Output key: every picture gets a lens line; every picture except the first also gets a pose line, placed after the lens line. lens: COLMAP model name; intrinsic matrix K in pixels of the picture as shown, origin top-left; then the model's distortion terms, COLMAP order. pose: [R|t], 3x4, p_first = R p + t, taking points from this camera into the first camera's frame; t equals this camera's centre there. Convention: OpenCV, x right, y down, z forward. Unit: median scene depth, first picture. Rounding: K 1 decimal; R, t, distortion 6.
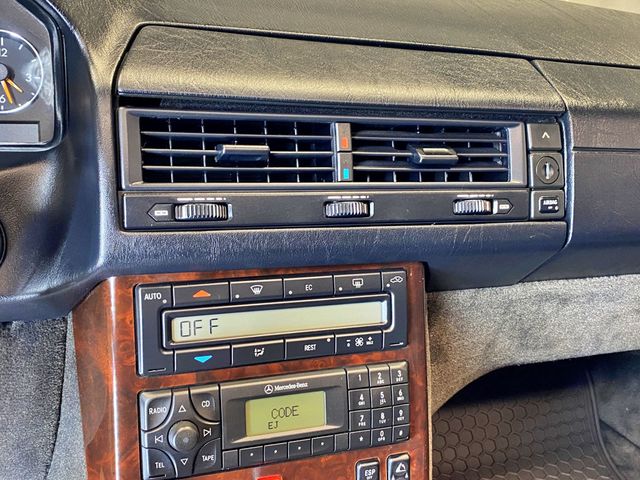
lens RADIAL K [[647.7, 0, 320.0], [0, 647.7, 240.0], [0, 0, 1]] dist [0.122907, -0.357176]
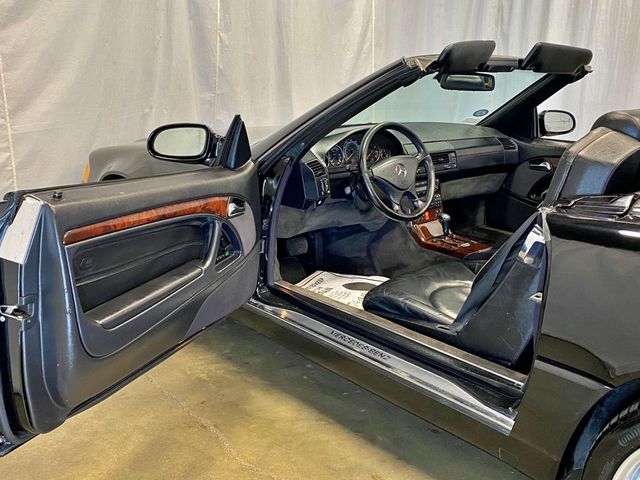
lens RADIAL K [[647.7, 0, 320.0], [0, 647.7, 240.0], [0, 0, 1]] dist [0.122907, -0.357176]
pose [[0.914721, -0.138930, 0.379453, -3.553741], [0.131209, 0.990274, 0.046275, 0.202164], [-0.382191, 0.007459, 0.924053, -4.577767]]
